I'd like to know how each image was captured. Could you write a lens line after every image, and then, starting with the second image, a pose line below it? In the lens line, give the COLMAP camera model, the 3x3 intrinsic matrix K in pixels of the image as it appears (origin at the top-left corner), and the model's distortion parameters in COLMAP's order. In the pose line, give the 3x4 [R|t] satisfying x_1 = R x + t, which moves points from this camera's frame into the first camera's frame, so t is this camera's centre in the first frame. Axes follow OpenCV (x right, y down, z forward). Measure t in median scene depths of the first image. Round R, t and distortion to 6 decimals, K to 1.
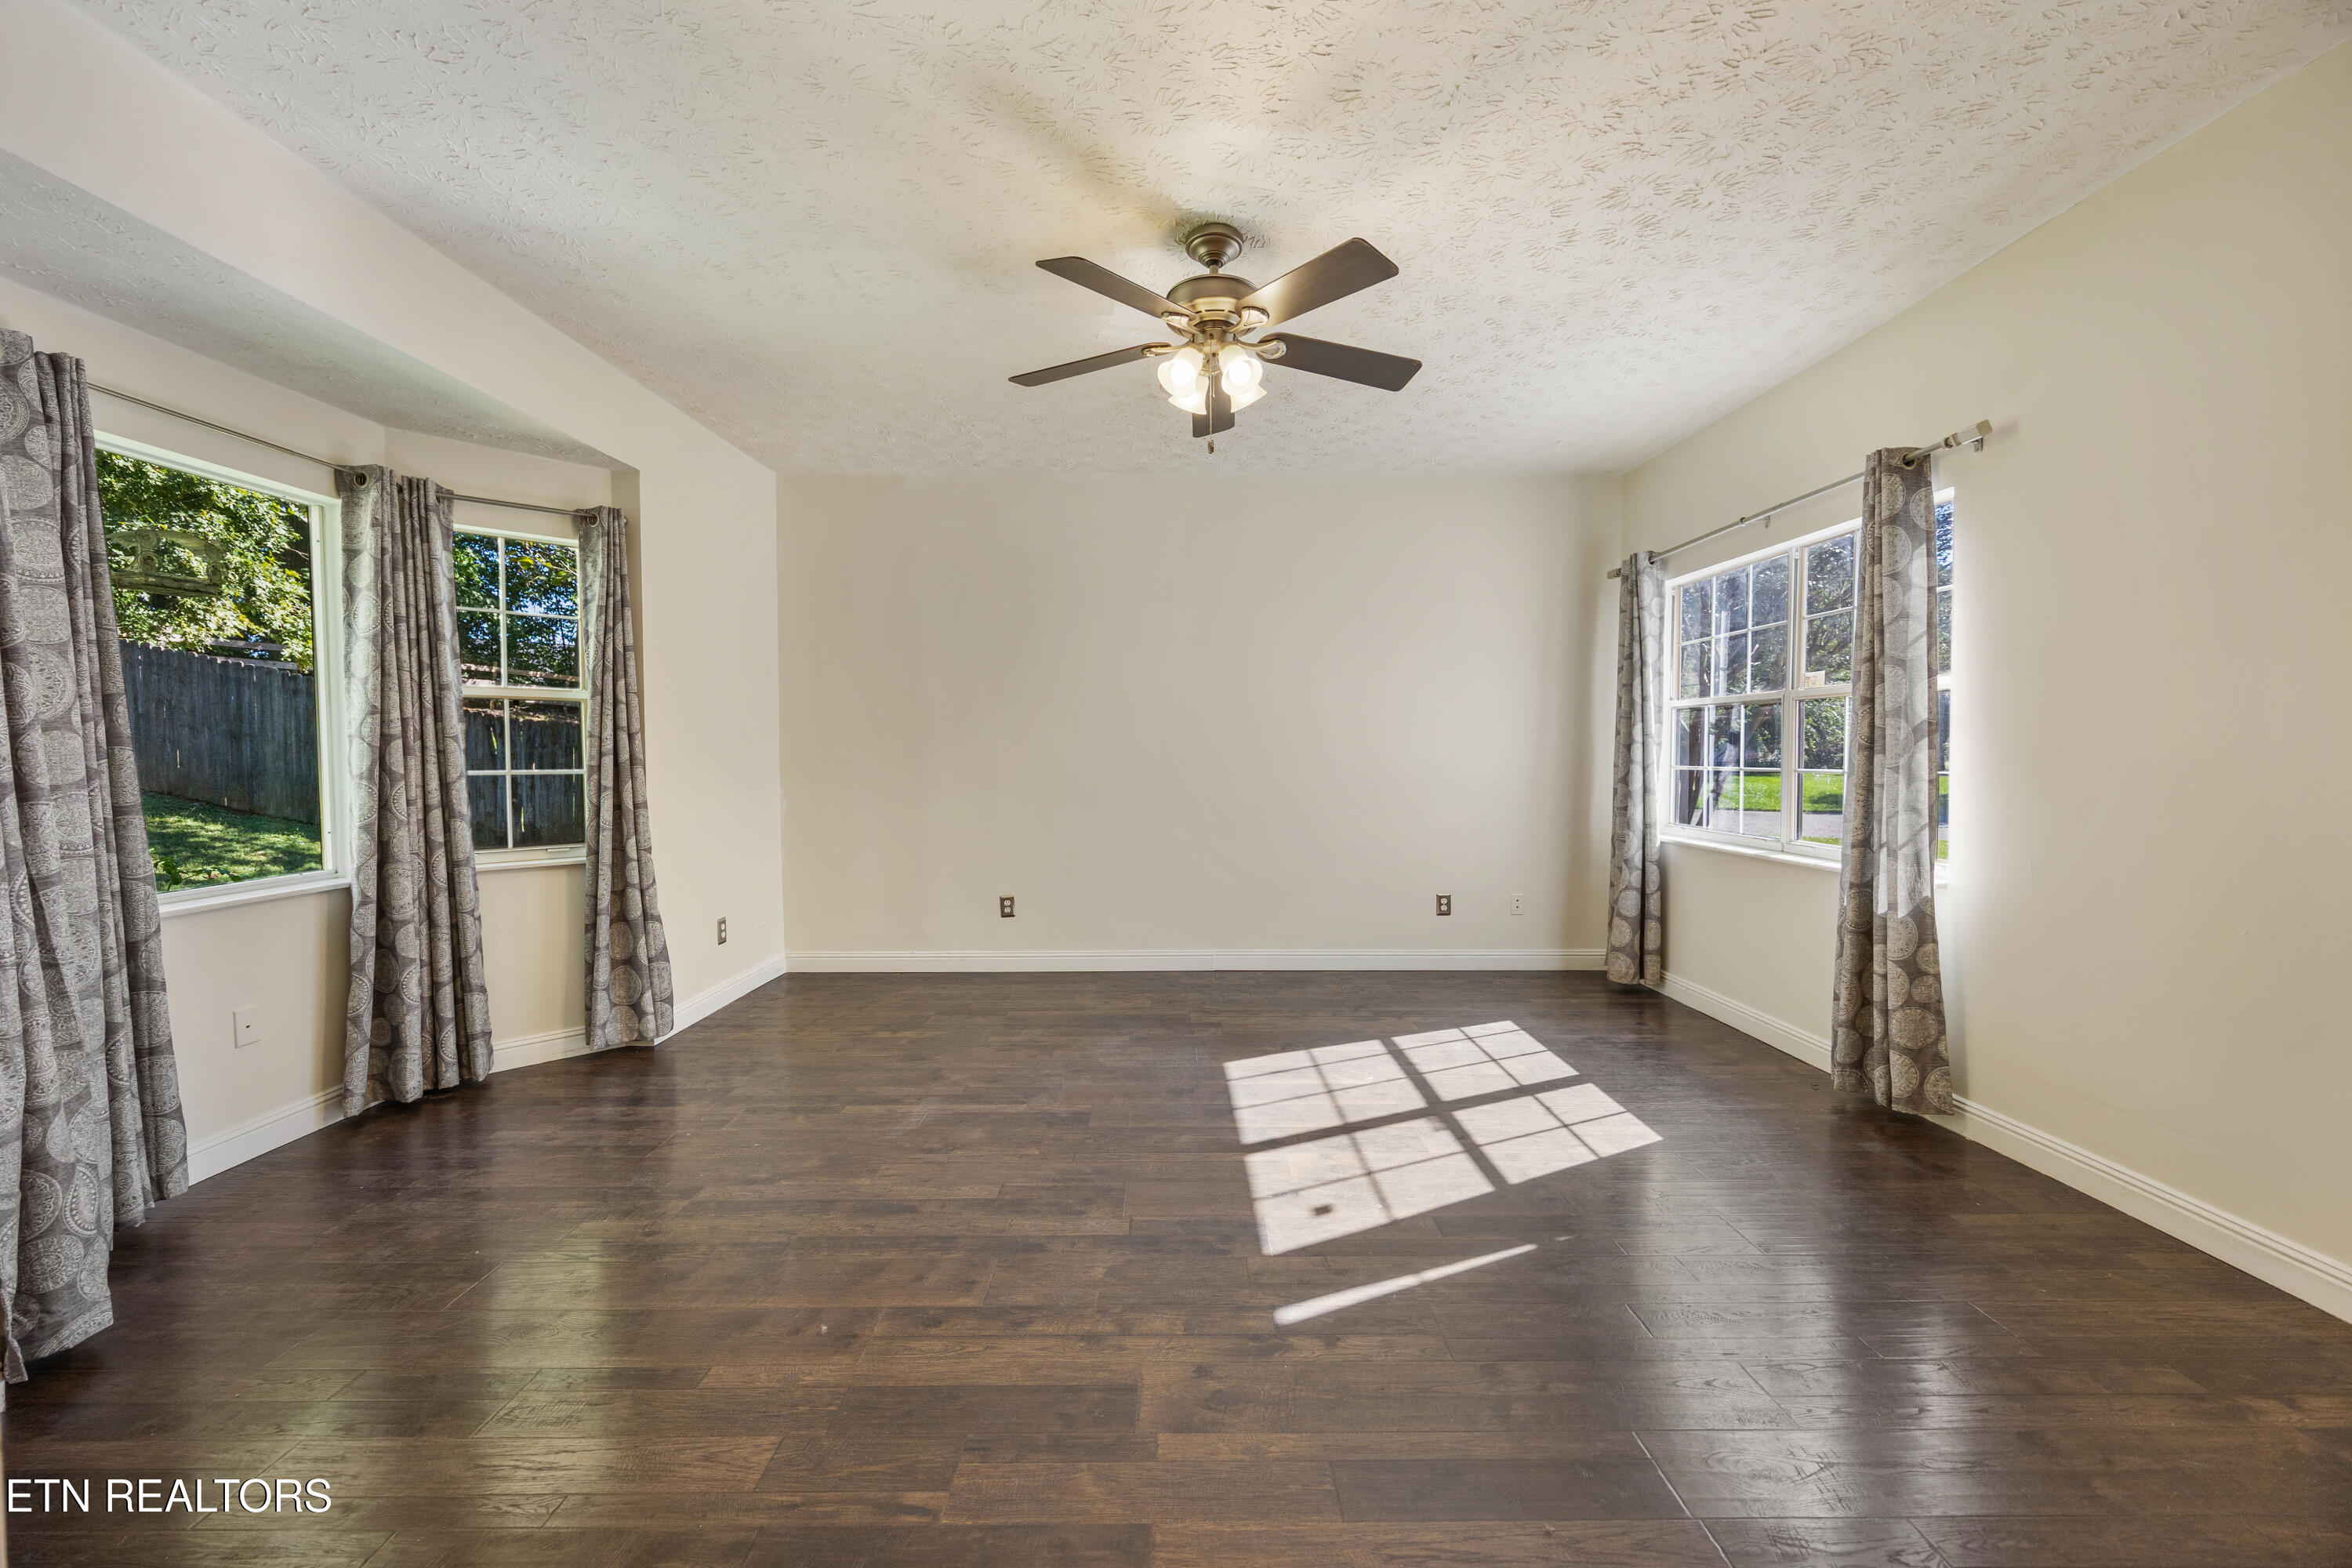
lens RADIAL K [[907.1, 0, 1178.4], [0, 907.1, 788.5], [0, 0, 1]] dist [-0.001107, 0.000229]
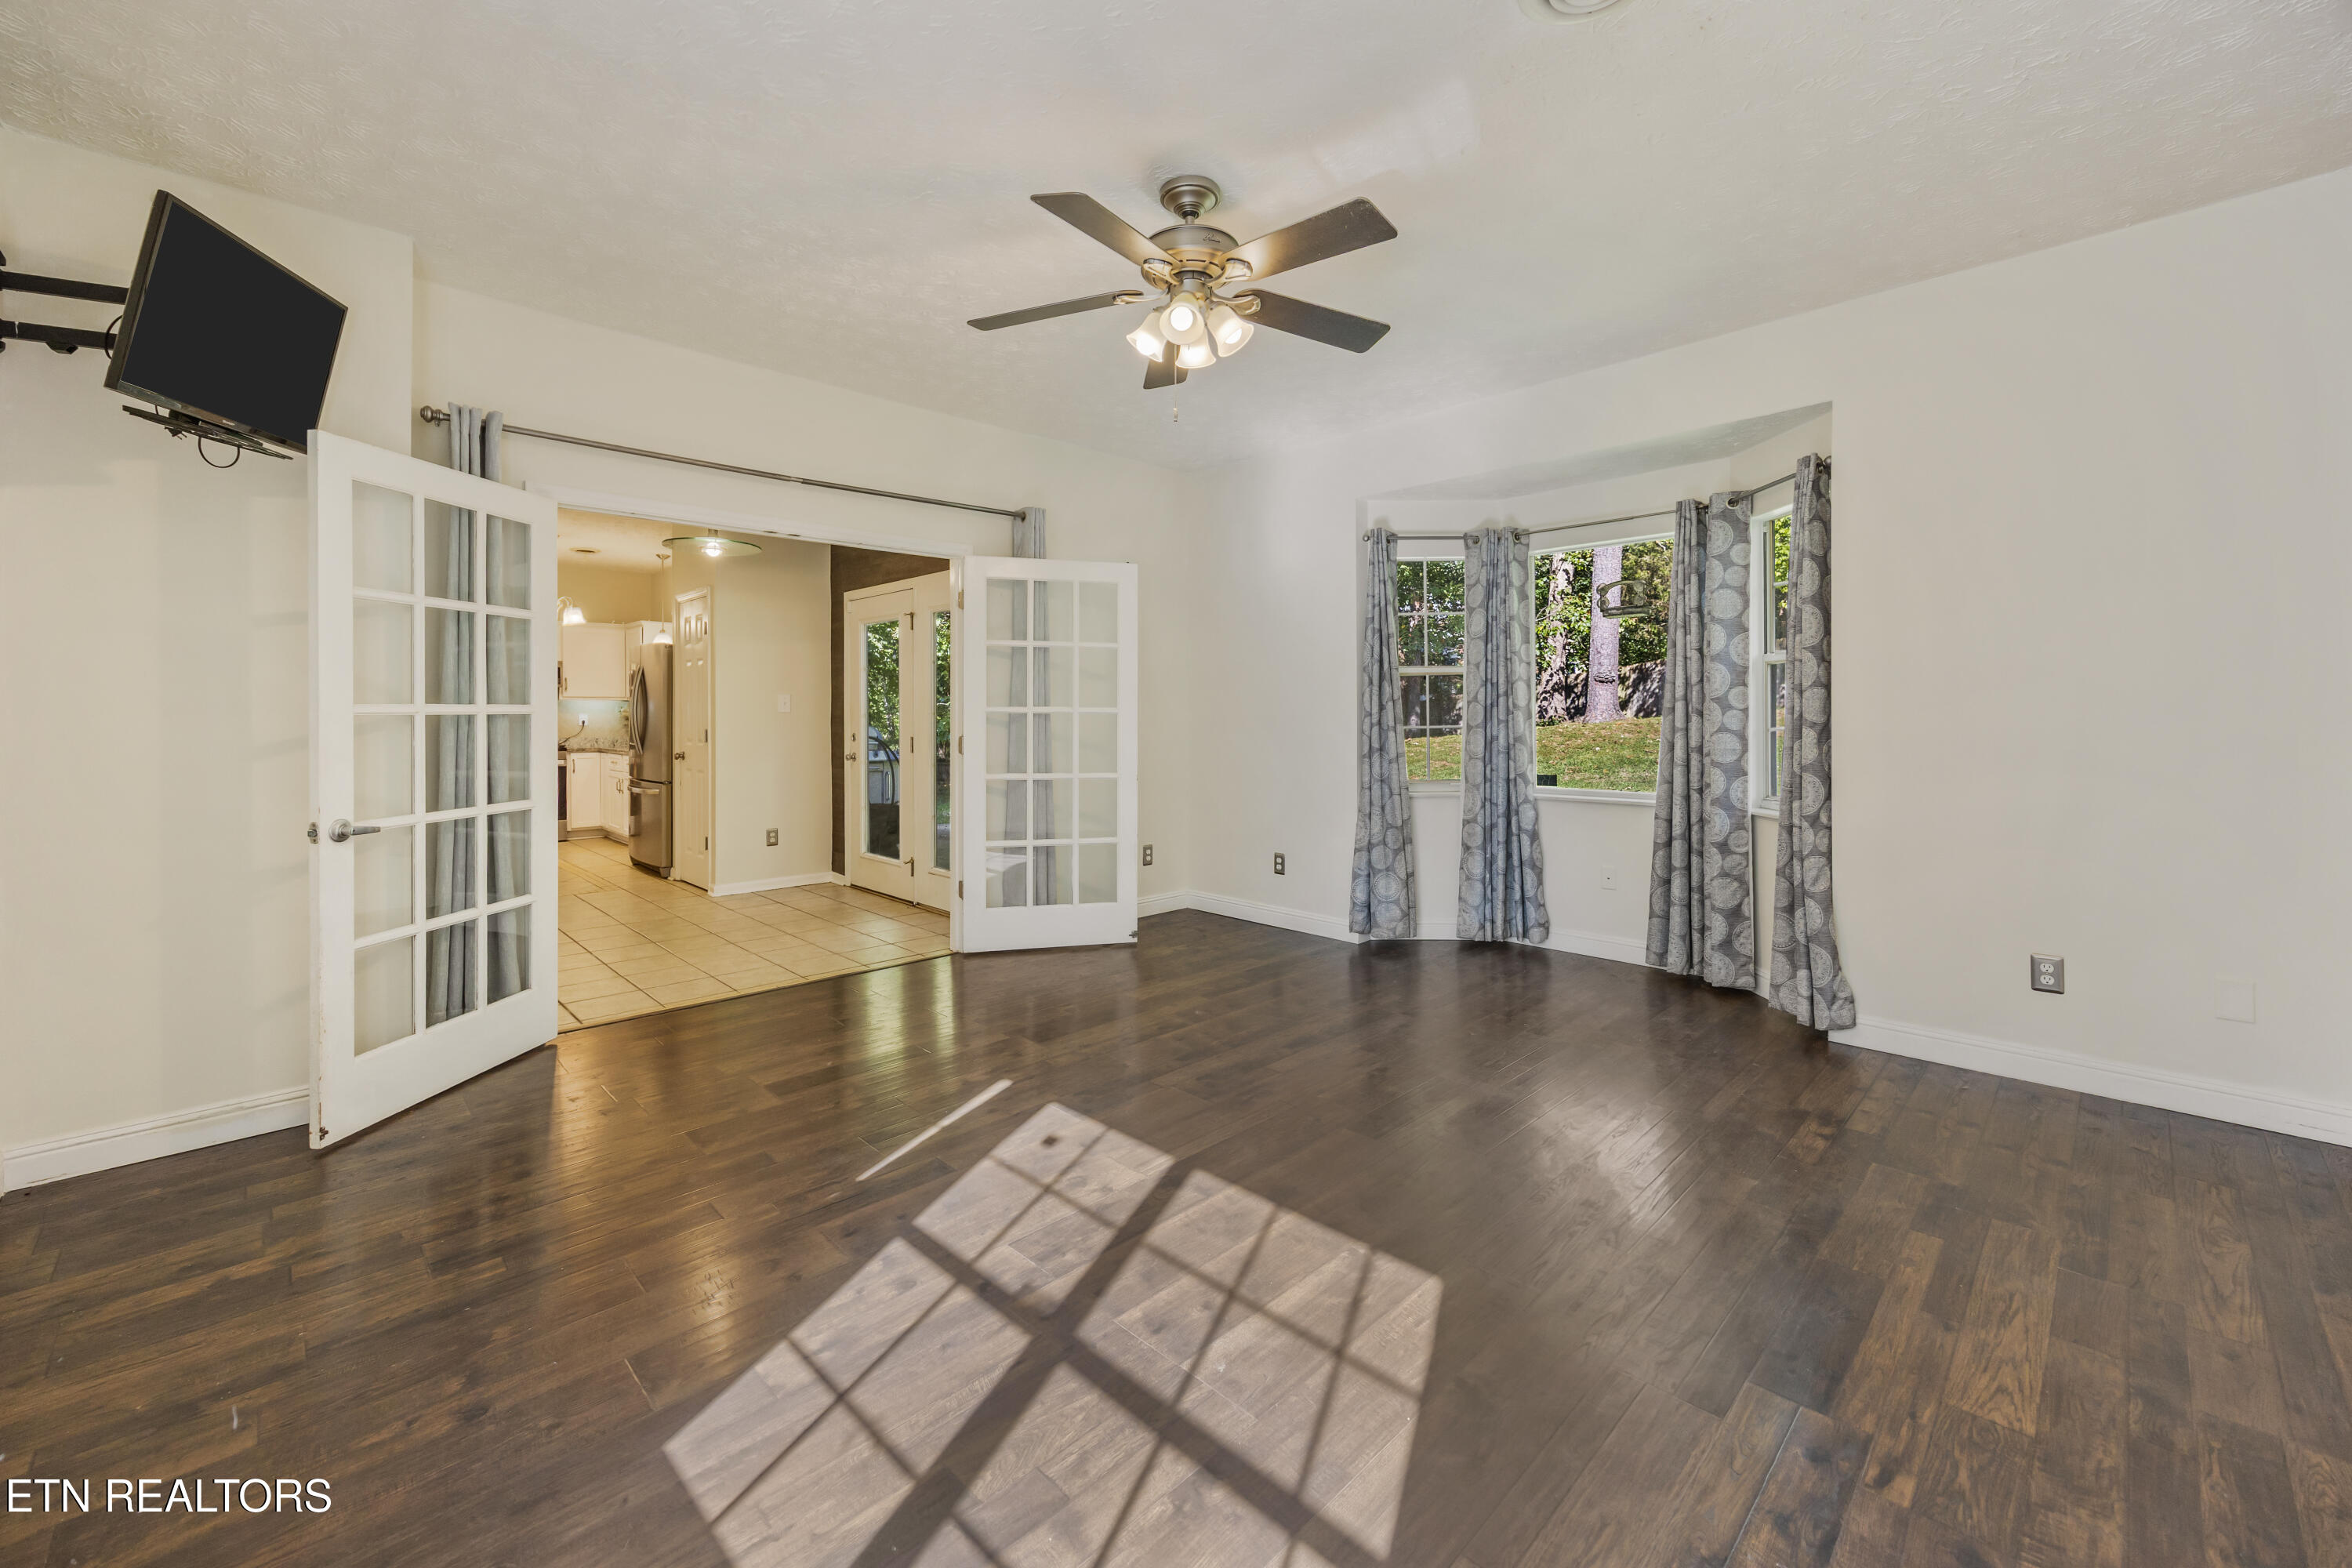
lens RADIAL K [[907.1, 0, 1129.4], [0, 907.1, 713.0], [0, 0, 1]] dist [-0.001107, 0.000229]
pose [[-0.733294, 0.003430, -0.679903, 0.725819], [-0.026172, 0.999104, 0.033268, -0.068525], [0.679408, 0.042190, -0.732547, 1.625471]]
